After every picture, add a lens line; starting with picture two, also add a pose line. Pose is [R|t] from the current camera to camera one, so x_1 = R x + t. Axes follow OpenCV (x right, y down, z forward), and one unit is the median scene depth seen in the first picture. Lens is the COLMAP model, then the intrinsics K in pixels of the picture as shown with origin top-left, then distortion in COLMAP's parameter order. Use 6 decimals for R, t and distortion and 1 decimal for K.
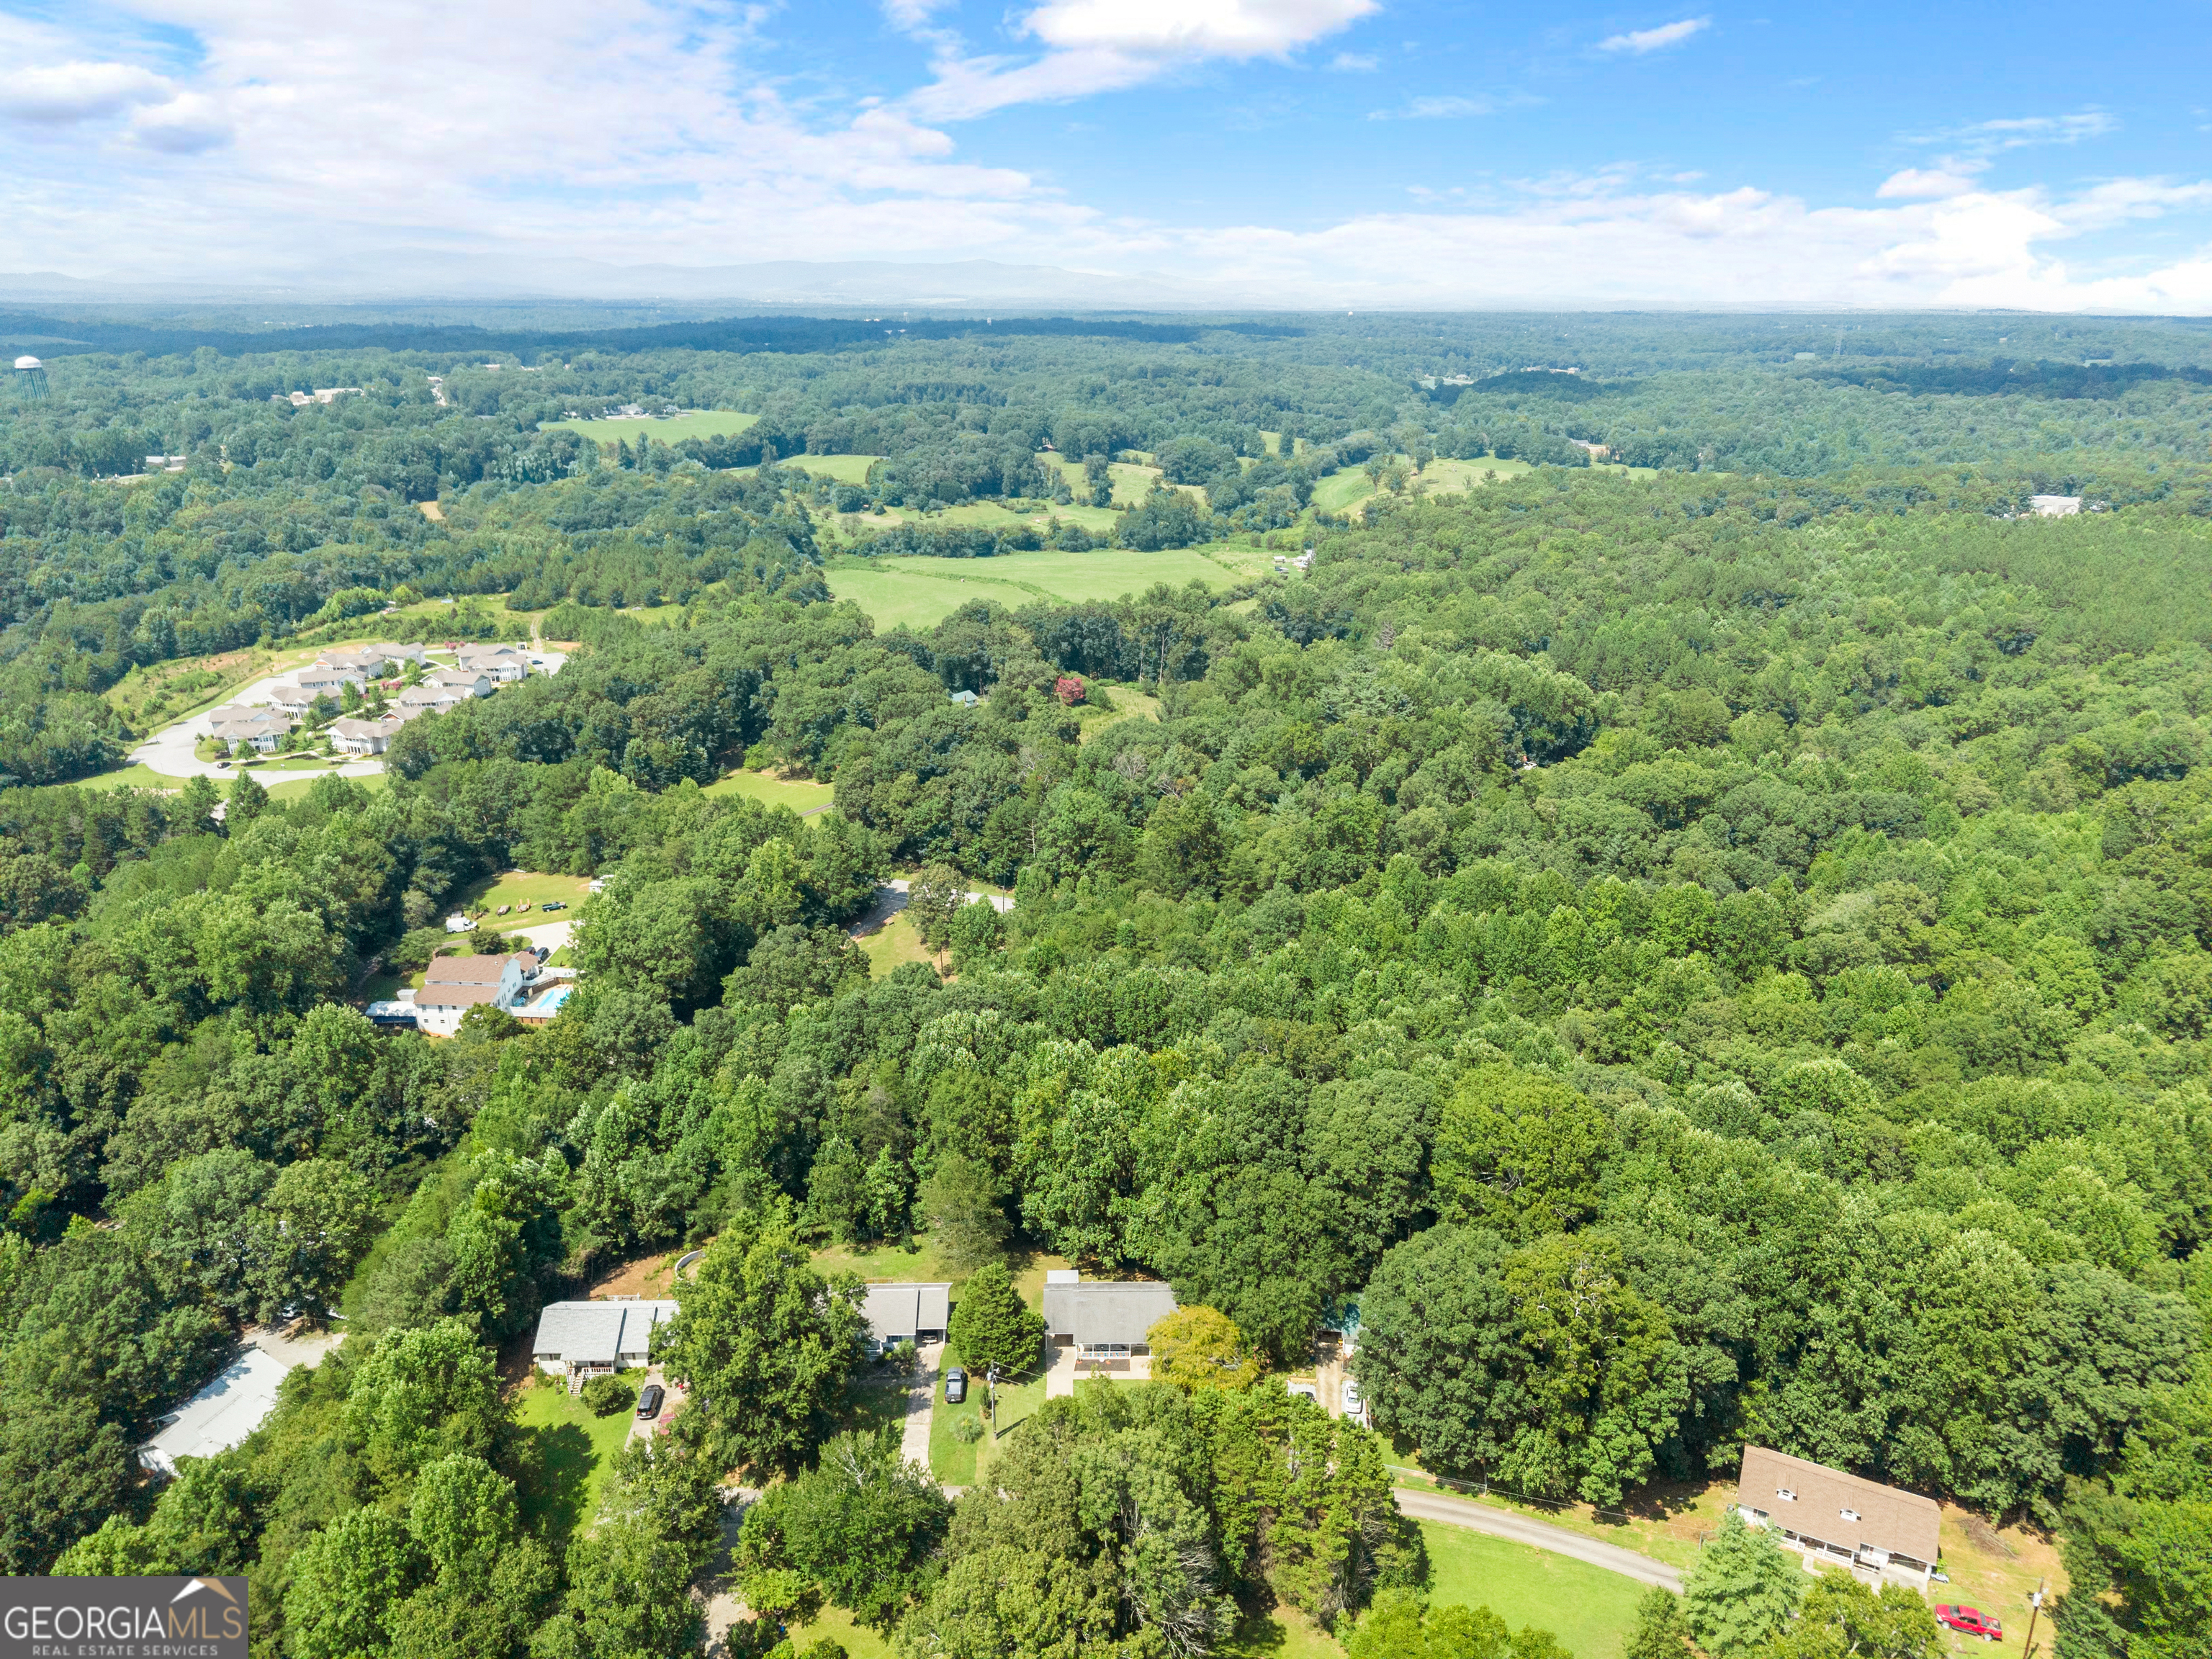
lens RADIAL K [[1496.9, 0, 1106.5], [0, 1496.9, 817.4], [0, 0, 1]] dist [0.021044, -0.015267]
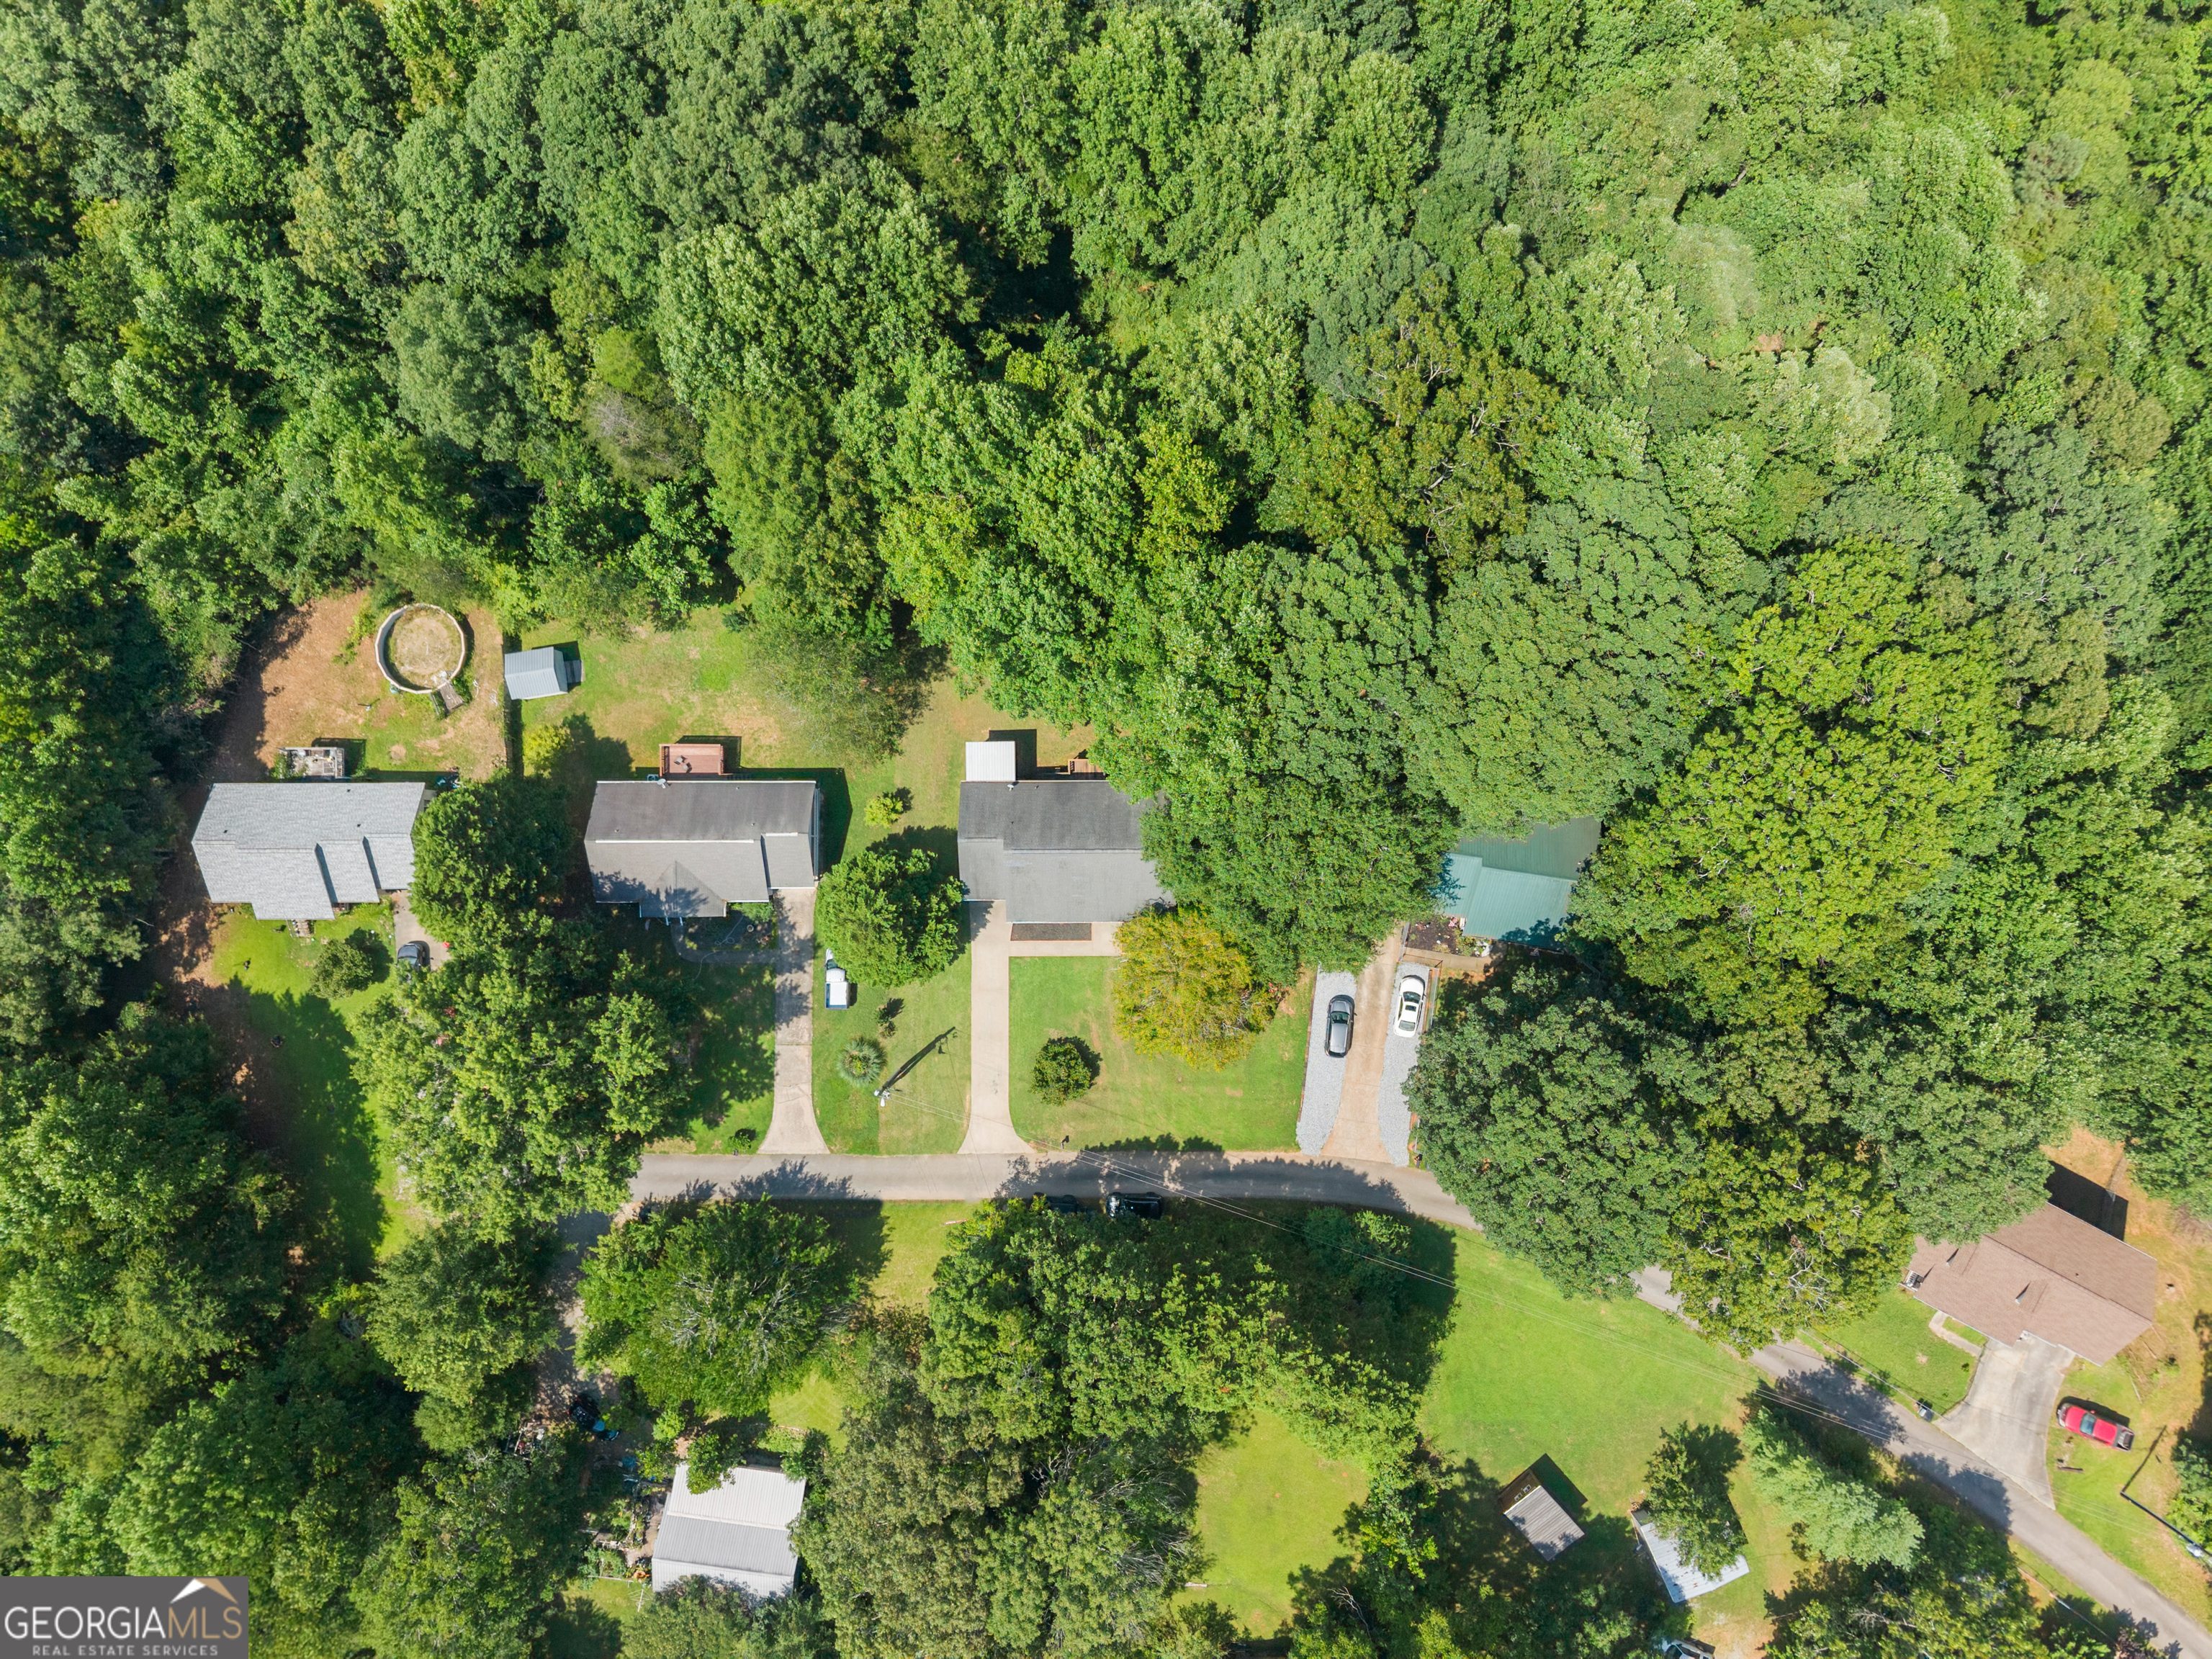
lens RADIAL K [[1496.9, 0, 1106.5], [0, 1496.9, 817.4], [0, 0, 1]] dist [0.021044, -0.015267]
pose [[0.999527, 0.020128, -0.023251, 0.030450], [0.014673, 0.352304, 0.935771, -0.235715], [0.027026, -0.935669, 0.351842, 0.664380]]
